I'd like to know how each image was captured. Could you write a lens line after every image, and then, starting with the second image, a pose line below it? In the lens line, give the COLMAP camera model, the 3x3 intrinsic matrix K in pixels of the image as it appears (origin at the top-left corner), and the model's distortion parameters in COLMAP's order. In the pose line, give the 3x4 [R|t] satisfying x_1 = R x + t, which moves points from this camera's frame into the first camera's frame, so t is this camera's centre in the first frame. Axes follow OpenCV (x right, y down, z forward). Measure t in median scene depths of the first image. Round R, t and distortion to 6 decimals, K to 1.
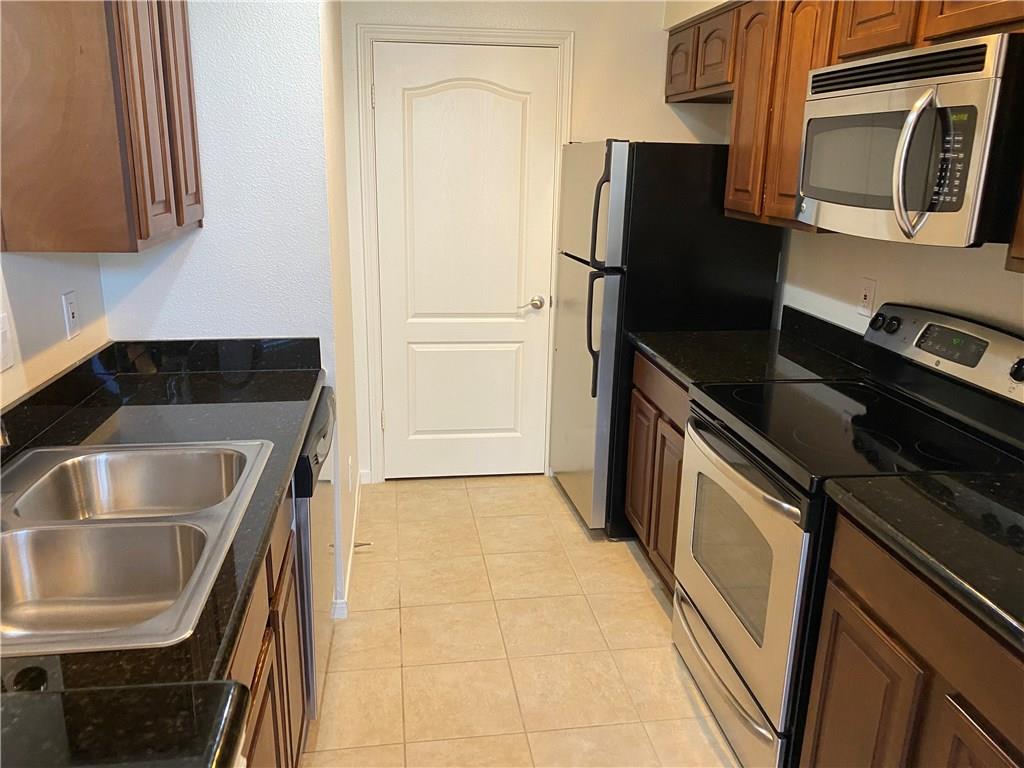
lens RADIAL K [[788.8, 0, 512.0], [0, 788.8, 384.0], [0, 0, 1]] dist [-0.001298, -0.009699]
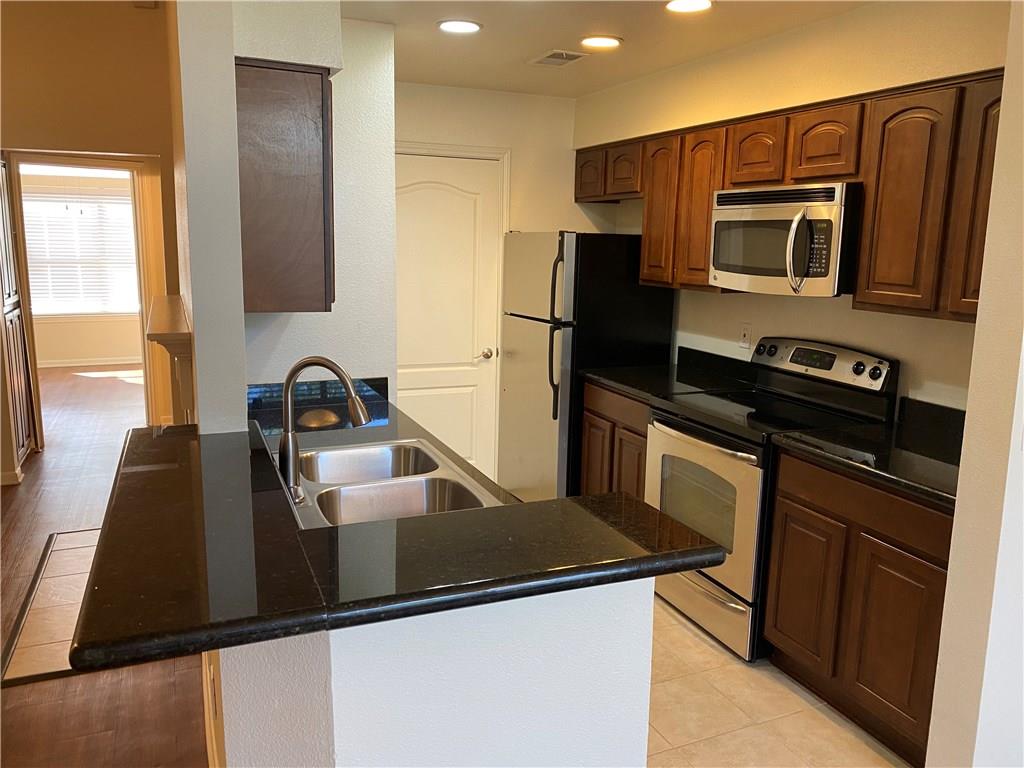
lens RADIAL K [[788.8, 0, 512.0], [0, 788.8, 384.0], [0, 0, 1]] dist [-0.001298, -0.009699]
pose [[0.964830, -0.044310, 0.259112, -0.387771], [0.068110, 0.994169, -0.083605, 0.080039], [-0.253897, 0.098312, 0.962222, -0.335485]]
